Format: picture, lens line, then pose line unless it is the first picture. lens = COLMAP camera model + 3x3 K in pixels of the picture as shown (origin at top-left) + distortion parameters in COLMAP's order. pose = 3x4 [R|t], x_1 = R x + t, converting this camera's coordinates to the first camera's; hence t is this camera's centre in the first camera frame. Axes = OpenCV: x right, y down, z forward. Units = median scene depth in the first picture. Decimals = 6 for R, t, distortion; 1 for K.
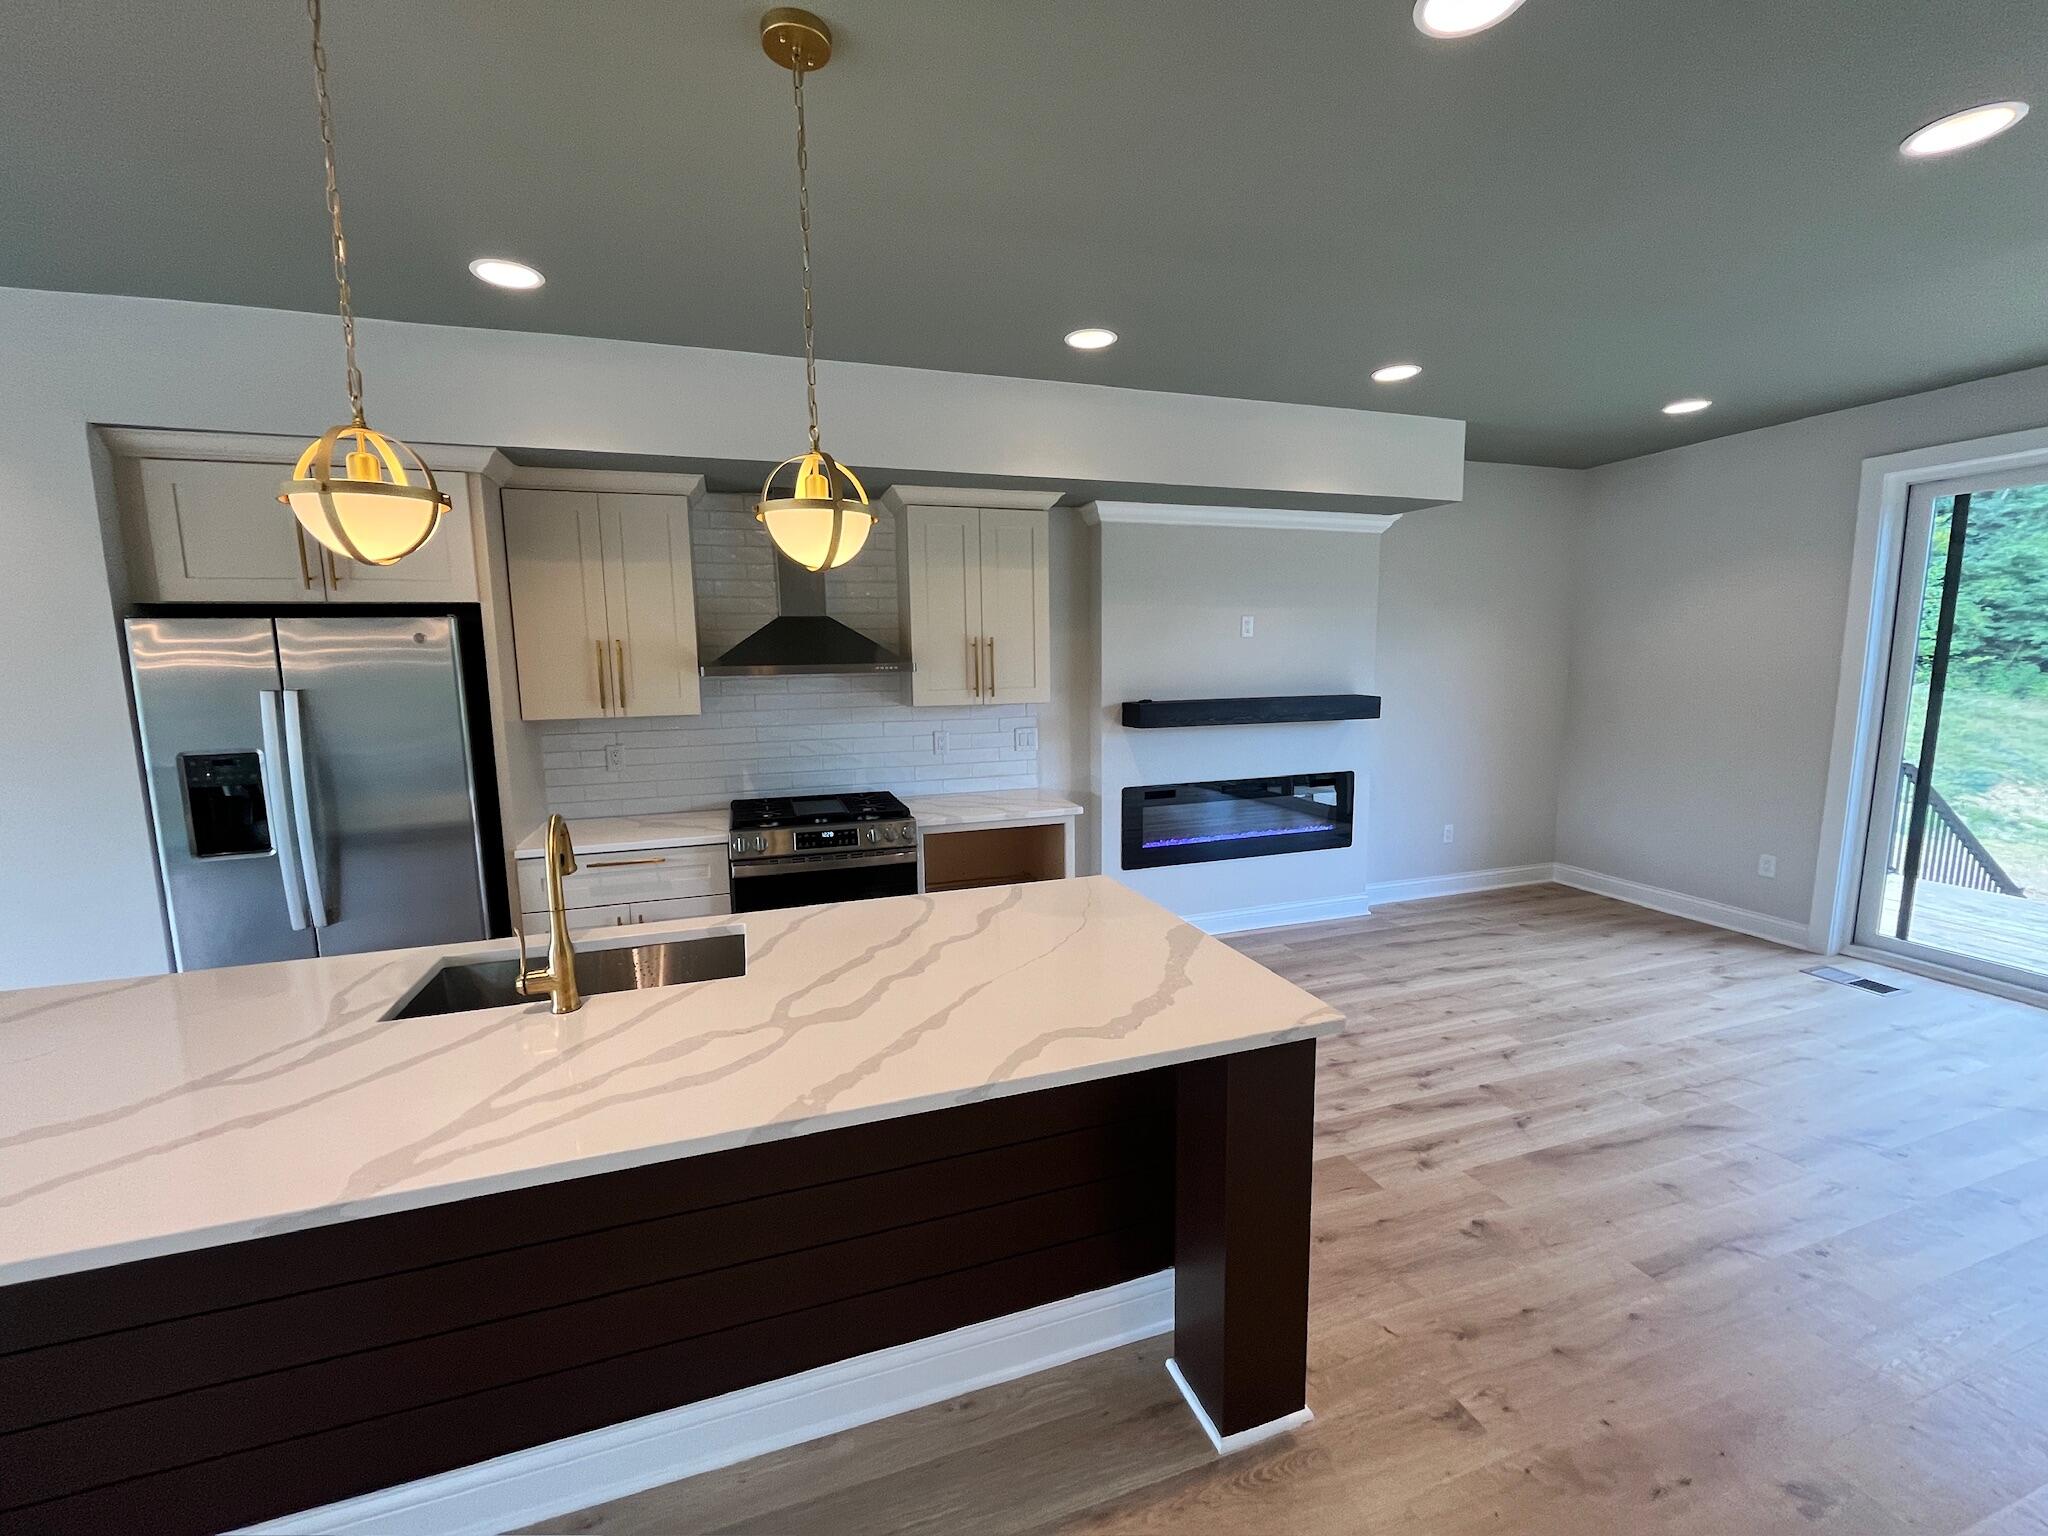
lens RADIAL K [[838.9, 0, 1023.6], [0, 838.9, 769.0], [0, 0, 1]] dist [-0.003740, 0.000995]
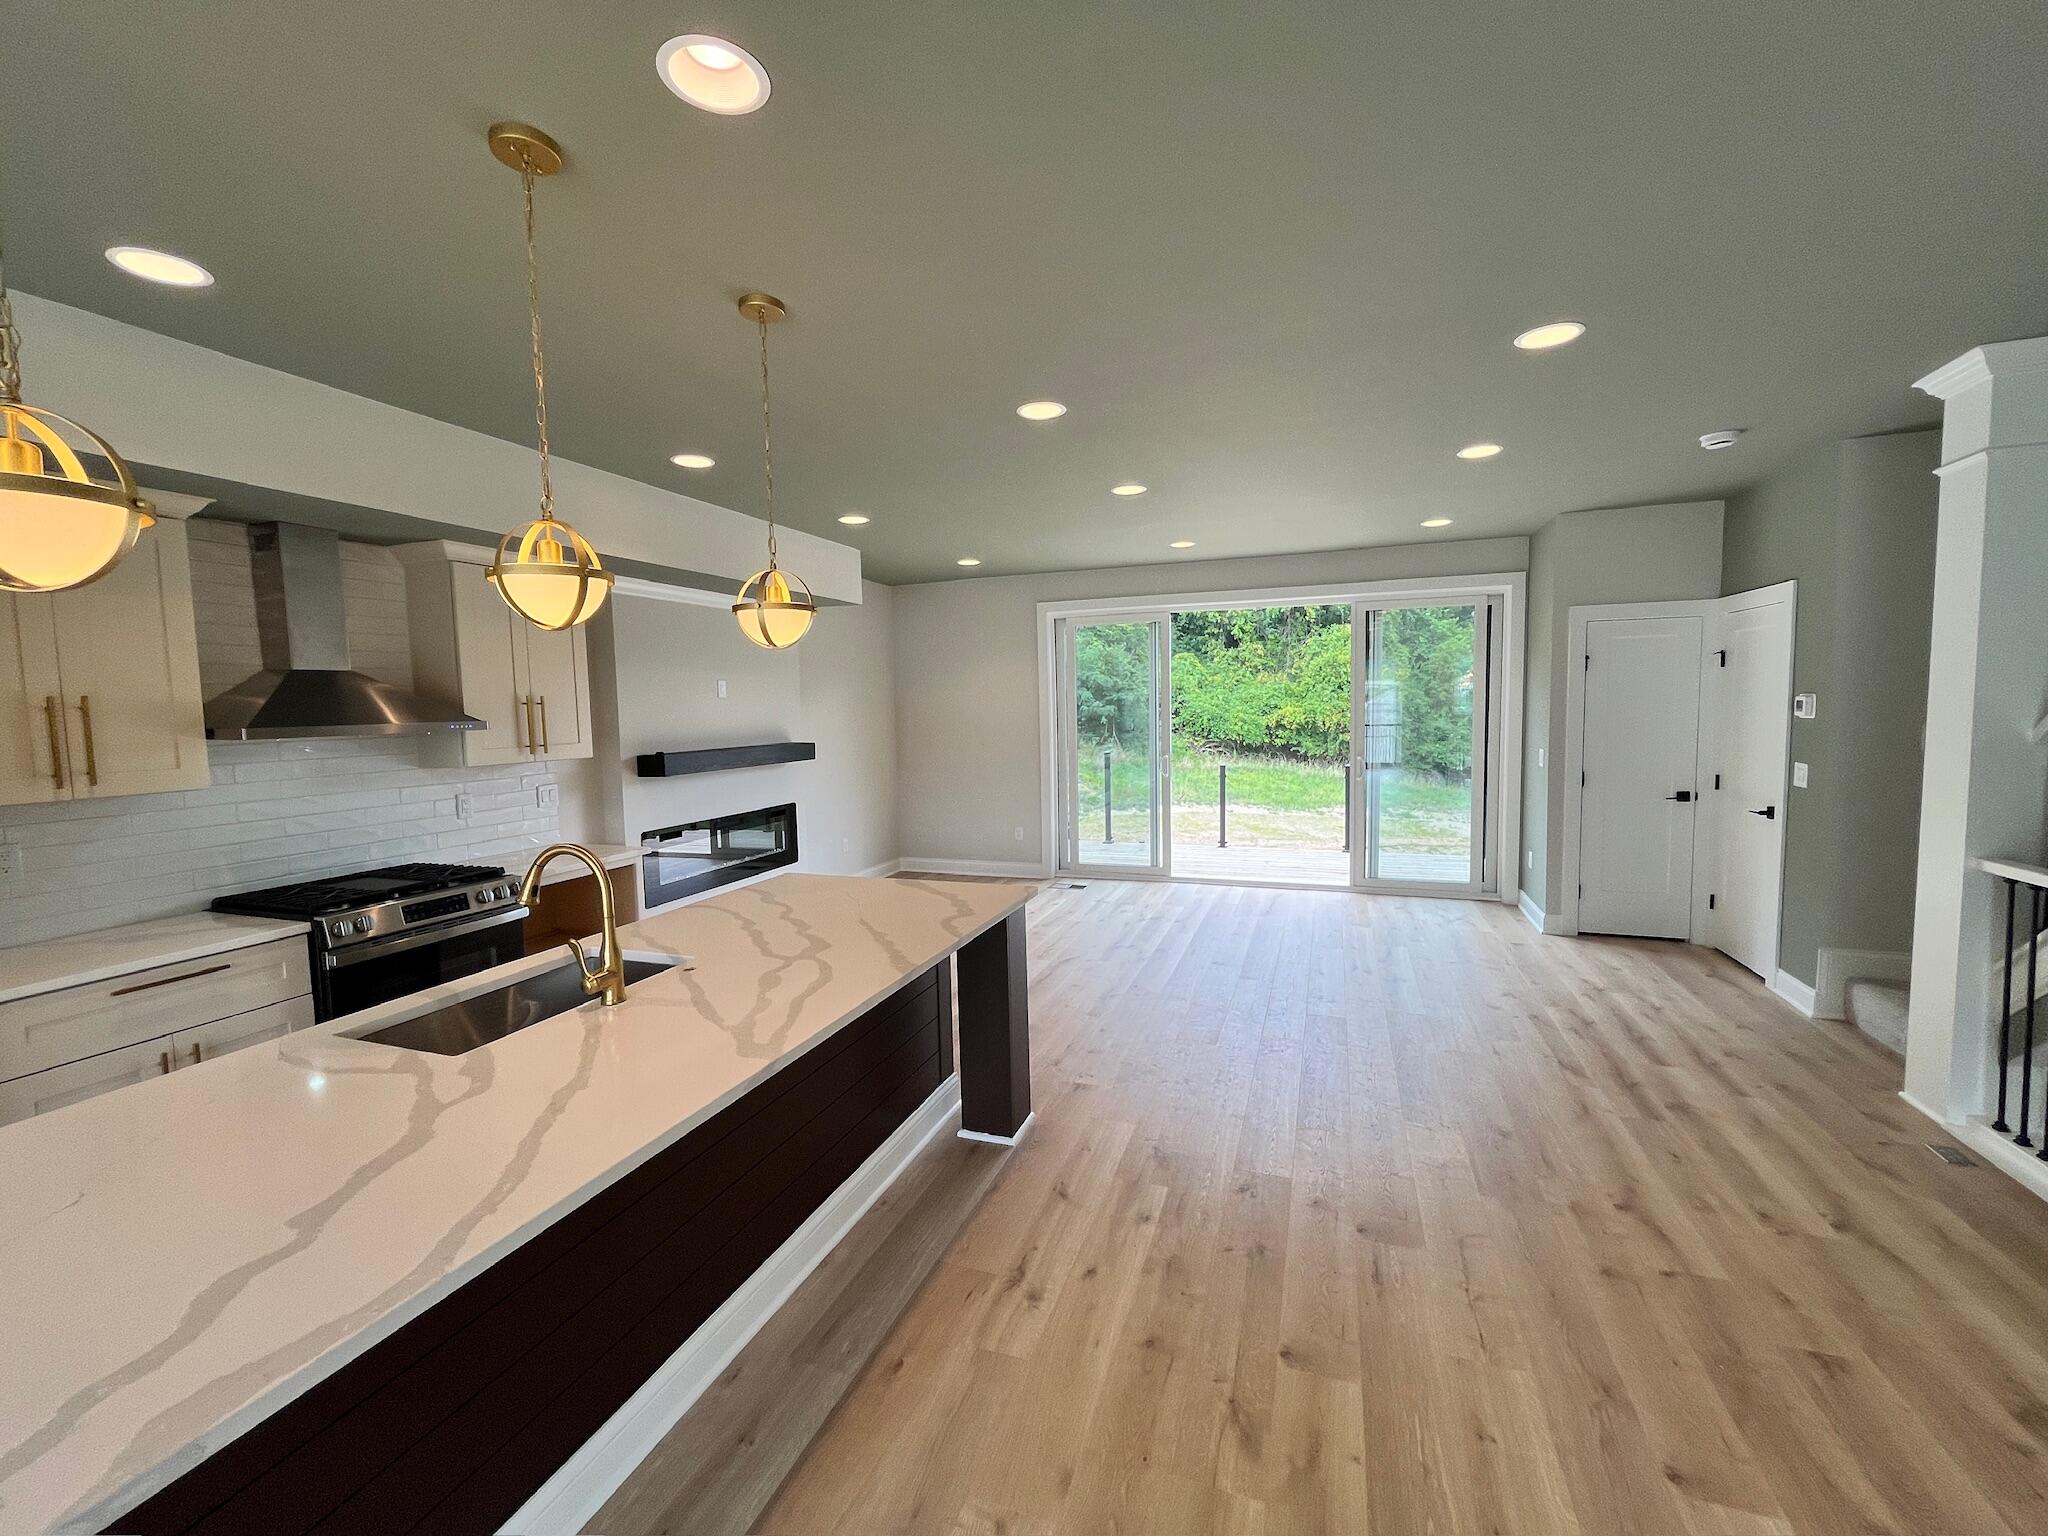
lens RADIAL K [[838.9, 0, 1032.9], [0, 838.9, 764.5], [0, 0, 1]] dist [-0.003740, 0.000995]
pose [[0.620574, -0.056574, 0.782104, -0.537920], [0.119020, 0.992634, -0.022636, 0.024772], [-0.775063, 0.107133, 0.622736, -0.116641]]
